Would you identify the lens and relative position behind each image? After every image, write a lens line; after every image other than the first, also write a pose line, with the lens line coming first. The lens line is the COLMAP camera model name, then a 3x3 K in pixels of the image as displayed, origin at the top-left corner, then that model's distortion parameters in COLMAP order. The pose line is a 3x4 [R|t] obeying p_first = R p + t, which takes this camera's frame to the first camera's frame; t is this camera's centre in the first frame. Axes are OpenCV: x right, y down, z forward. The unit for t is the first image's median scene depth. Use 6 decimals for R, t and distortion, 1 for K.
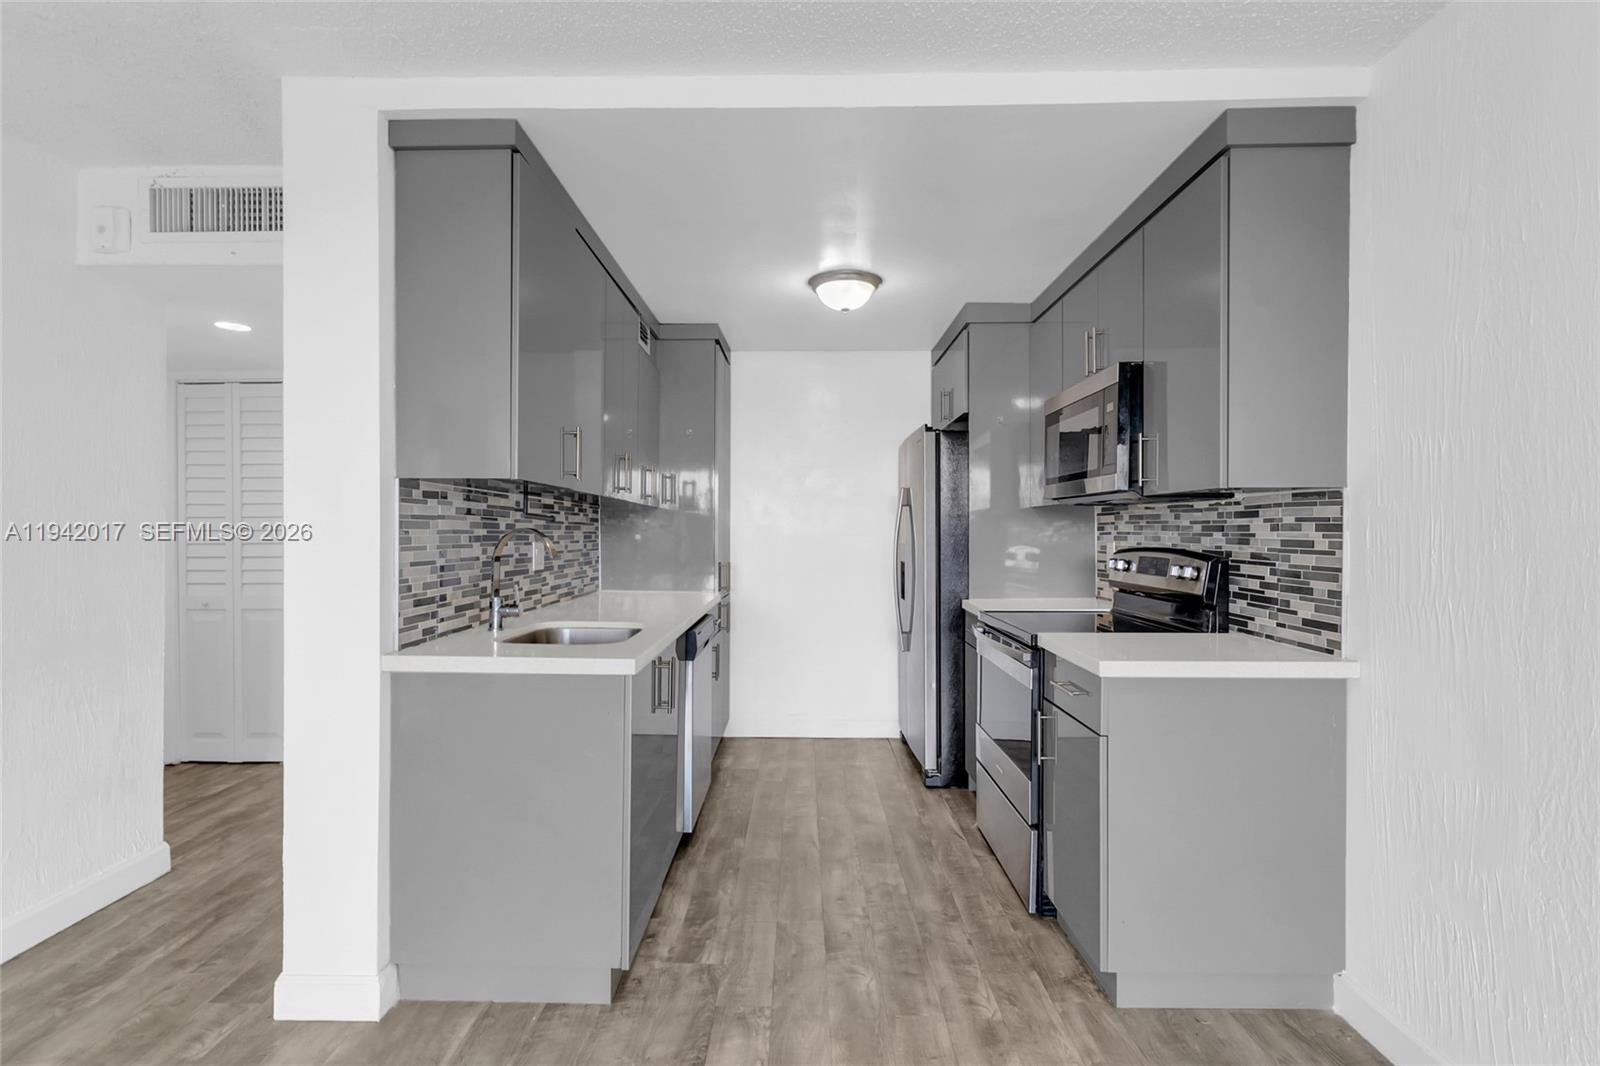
lens RADIAL K [[777.6, 0, 791.9], [0, 777.6, 534.0], [0, 0, 1]] dist [0.000941, 0.000321]
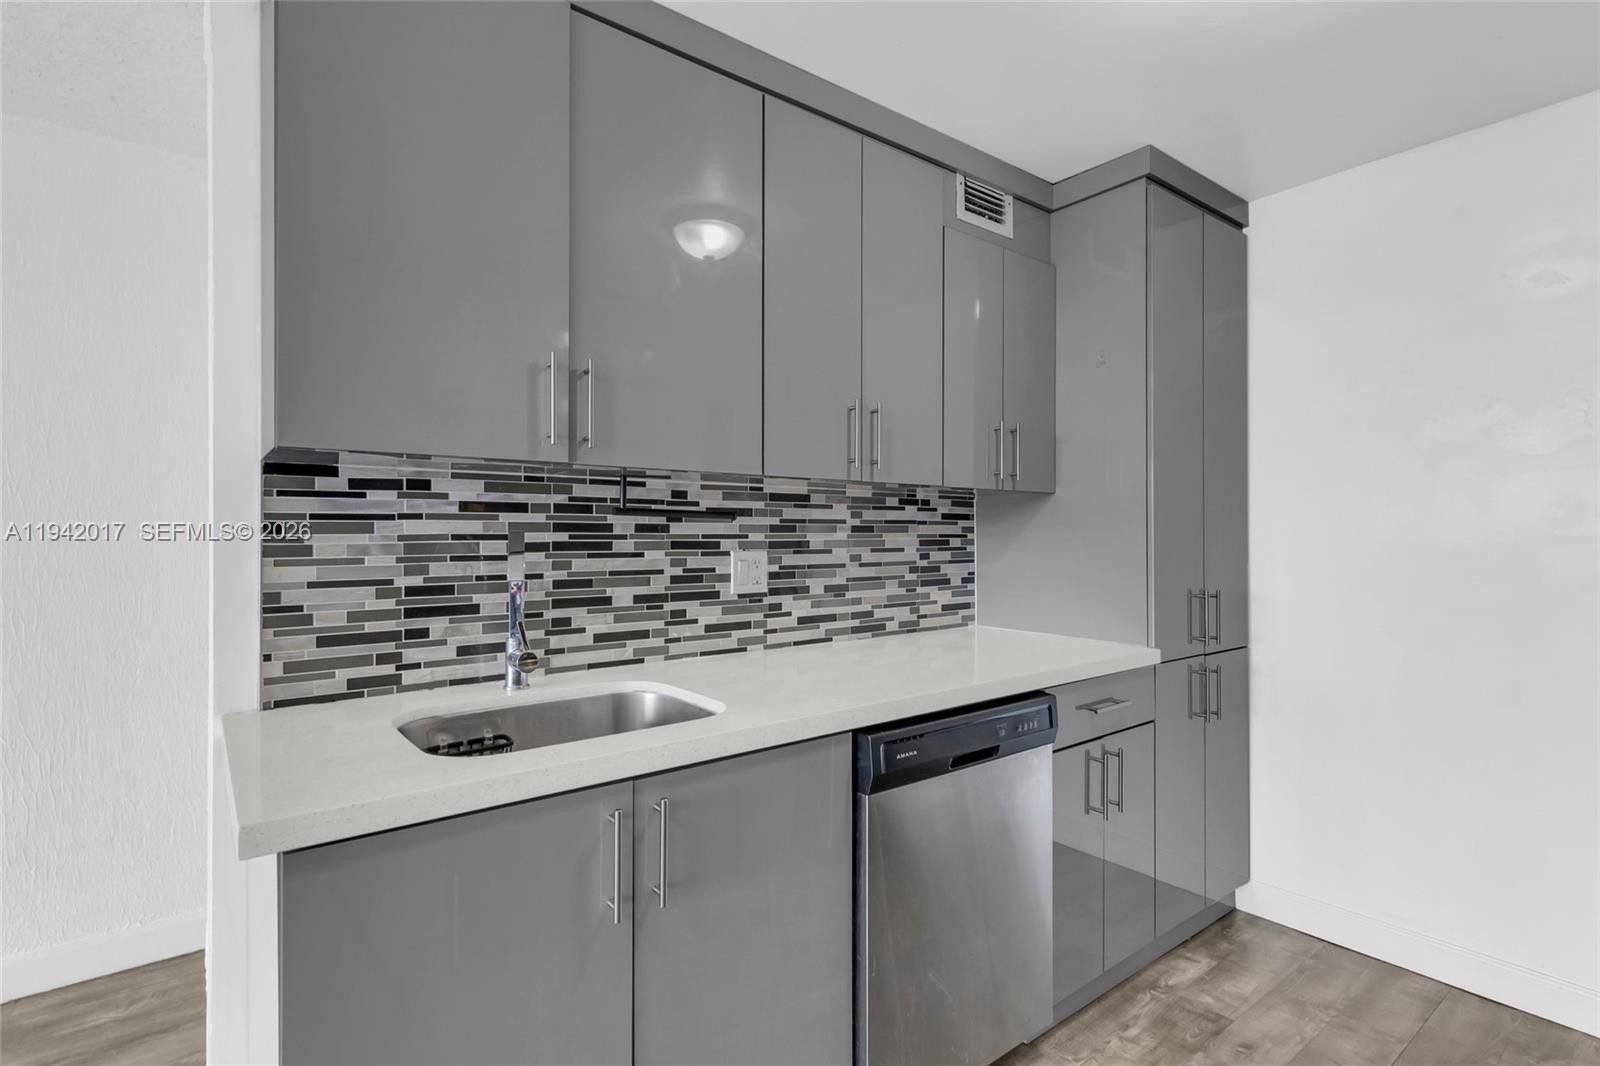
lens RADIAL K [[777.6, 0, 791.9], [0, 777.6, 534.0], [0, 0, 1]] dist [0.000941, 0.000321]
pose [[0.622078, -0.011834, -0.782866, 0.269962], [0.007296, 0.999930, -0.009317, 0.002713], [0.782922, 0.000084, 0.622120, 0.761456]]
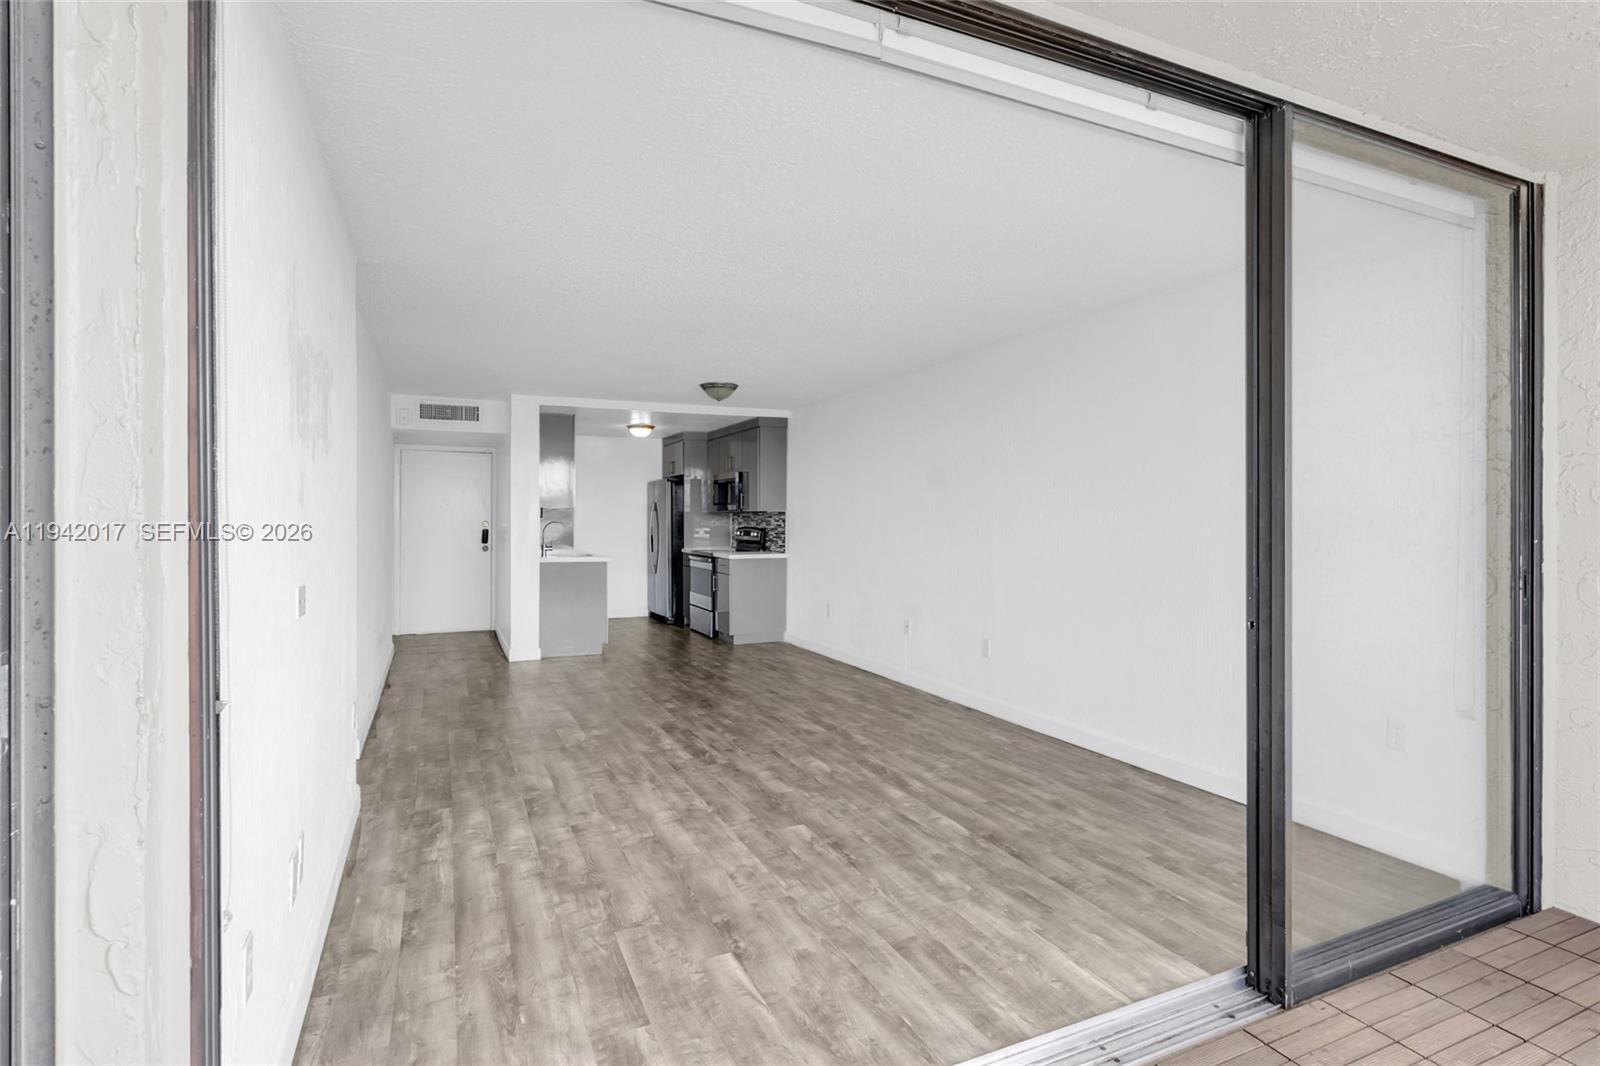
lens RADIAL K [[777.6, 0, 791.9], [0, 777.6, 534.0], [0, 0, 1]] dist [0.000941, 0.000321]
pose [[0.905340, -0.008798, 0.424597, -0.771793], [0.001756, 0.999854, 0.016974, -0.008352], [-0.424685, -0.014622, 0.905223, -2.103623]]
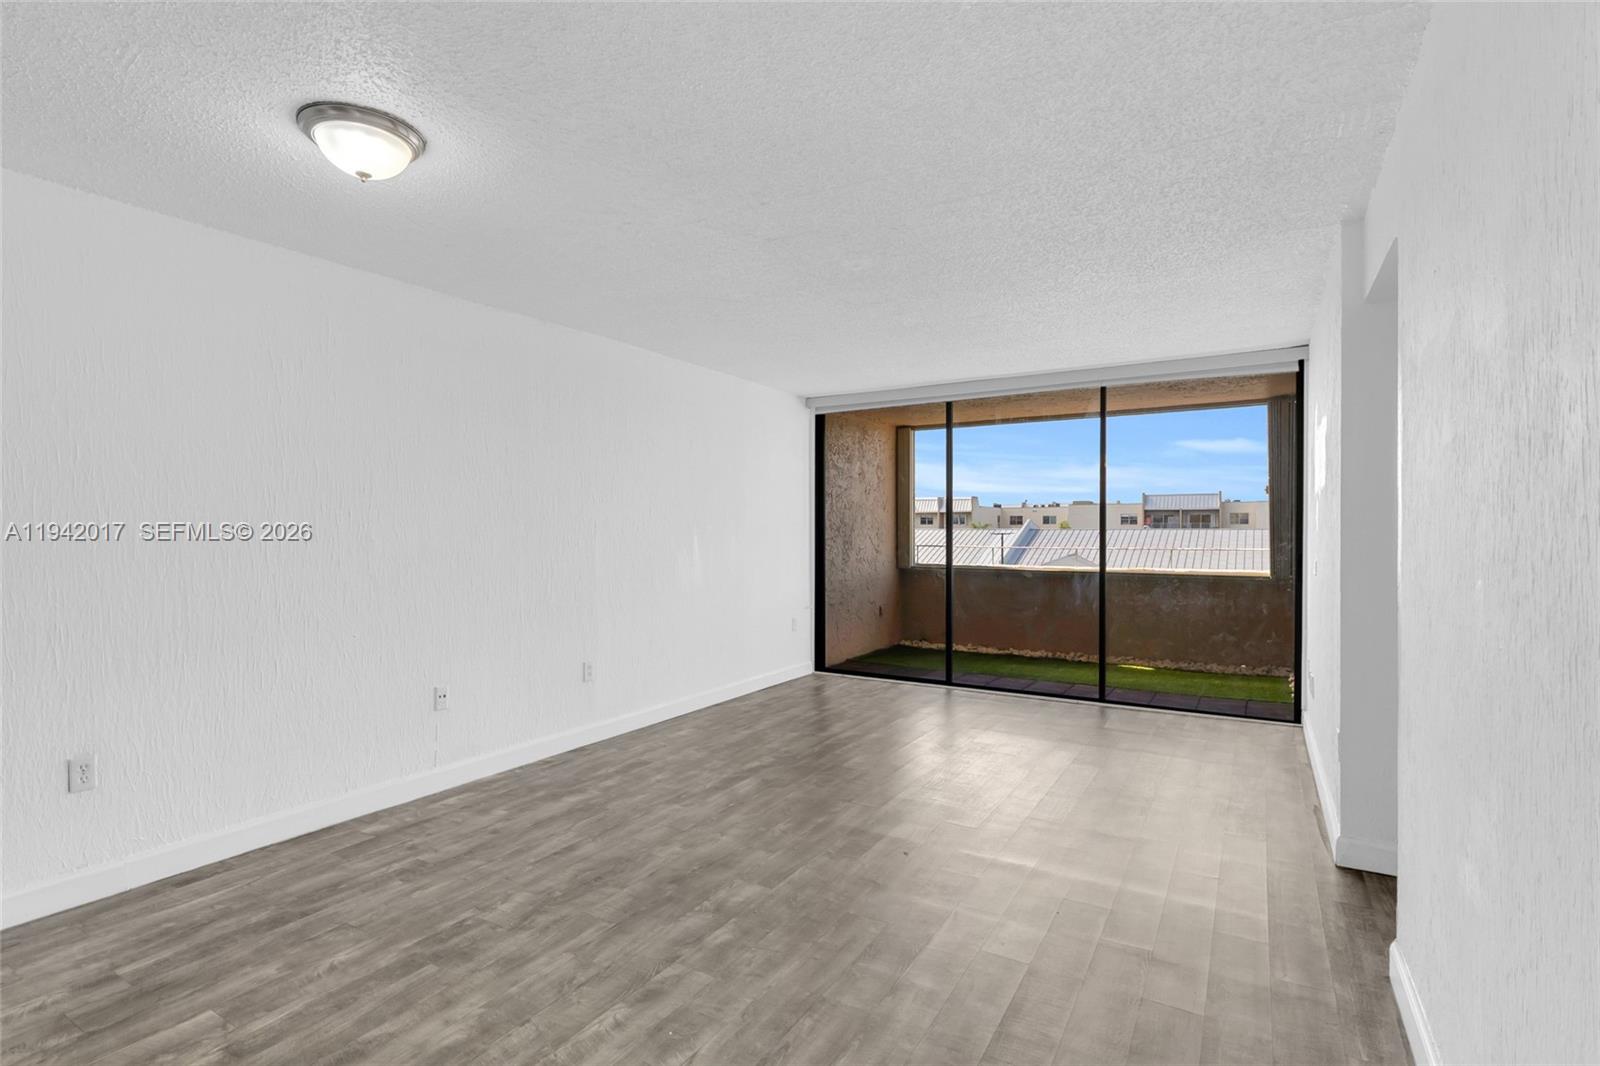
lens RADIAL K [[777.6, 0, 791.9], [0, 777.6, 534.0], [0, 0, 1]] dist [0.000941, 0.000321]
pose [[-0.865116, -0.008157, 0.501506, -0.761533], [-0.004939, 0.999958, 0.007743, -0.007734], [-0.501548, 0.004222, -0.865120, 0.809048]]
